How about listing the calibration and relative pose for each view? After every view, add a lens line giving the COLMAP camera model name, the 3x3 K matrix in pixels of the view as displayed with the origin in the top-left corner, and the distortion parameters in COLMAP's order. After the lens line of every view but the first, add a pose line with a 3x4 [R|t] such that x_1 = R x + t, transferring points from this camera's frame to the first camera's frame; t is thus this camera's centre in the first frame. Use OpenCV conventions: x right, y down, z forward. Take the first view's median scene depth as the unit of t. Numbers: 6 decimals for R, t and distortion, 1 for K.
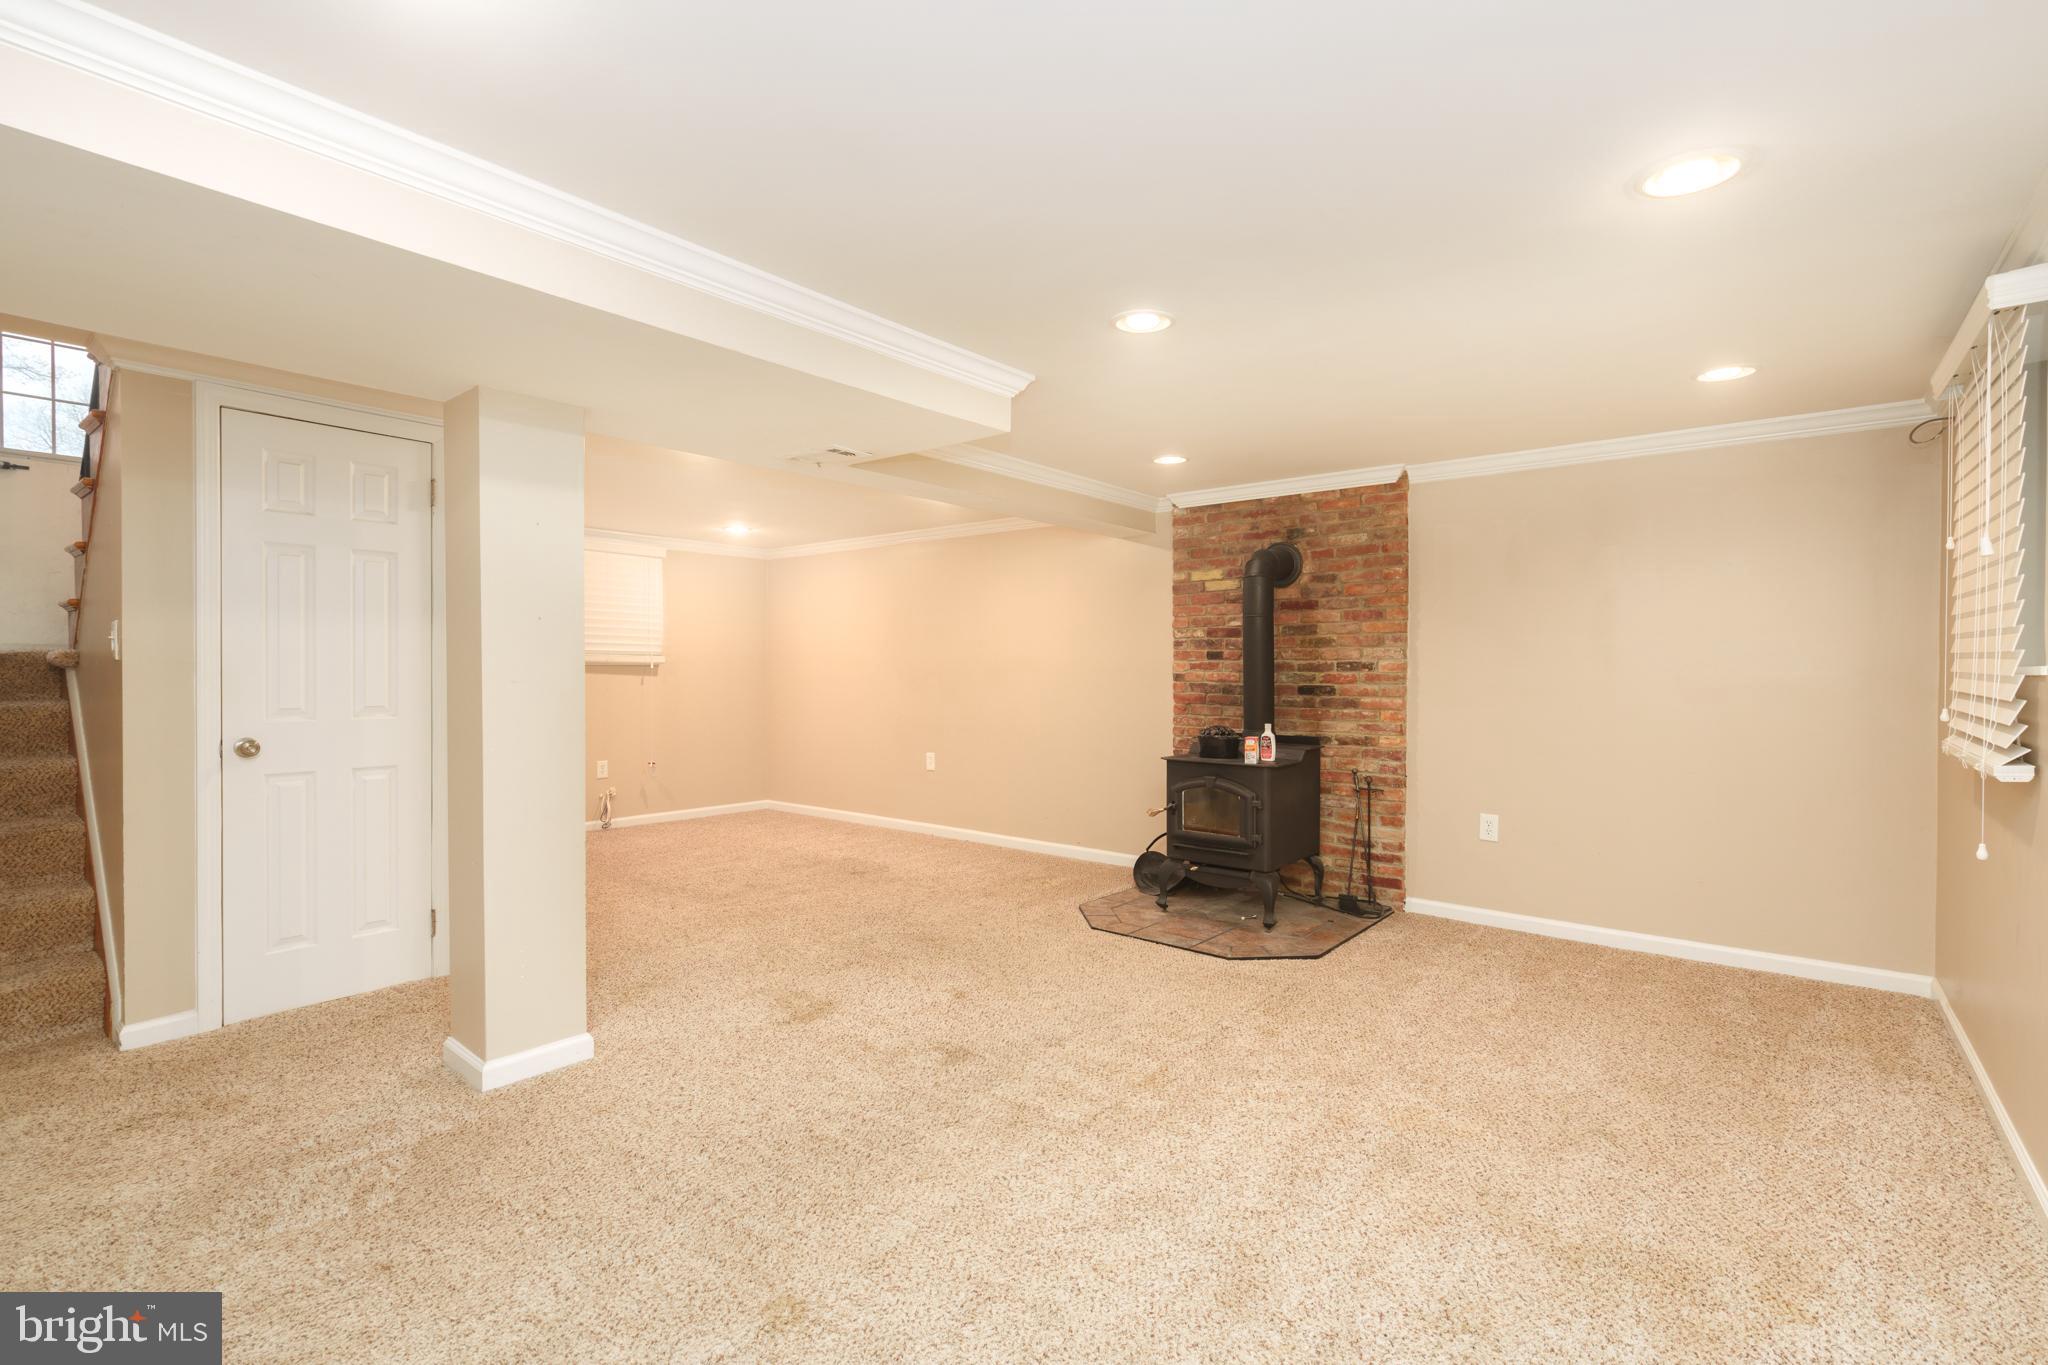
lens RADIAL K [[932.4, 0, 1026.4], [0, 932.4, 674.0], [0, 0, 1]] dist [-0.000851, 0.000171]
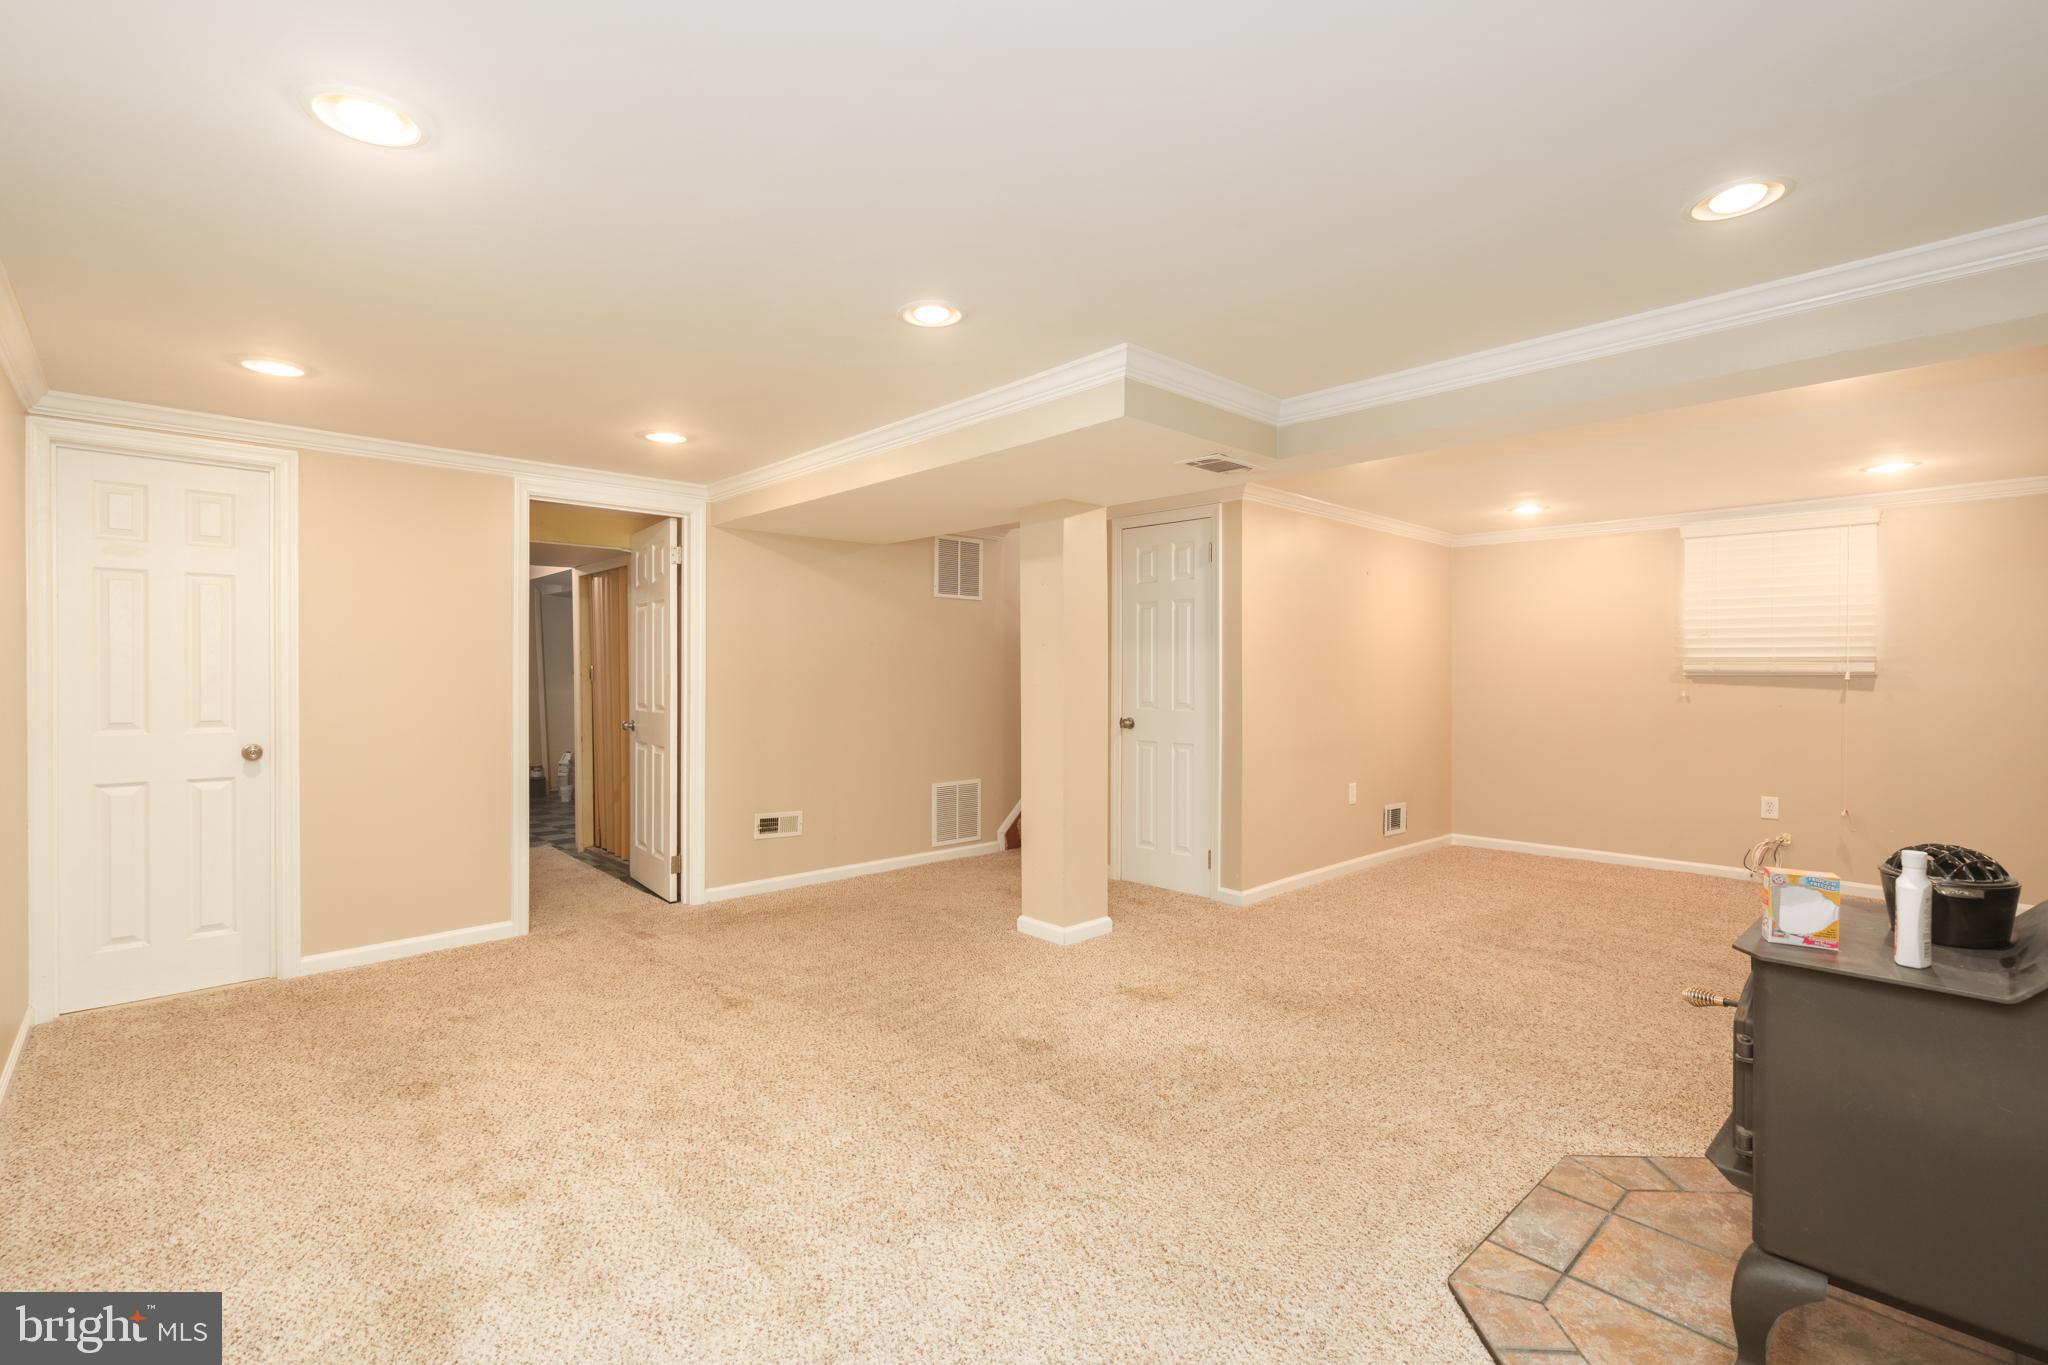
lens RADIAL K [[932.4, 0, 1026.7], [0, 932.4, 681.3], [0, 0, 1]] dist [-0.000851, 0.000171]
pose [[-0.138244, 0.006845, -0.990375, 0.679278], [-0.009883, 0.999917, 0.008290, -0.008034], [0.990349, 0.010934, -0.138165, 0.791955]]
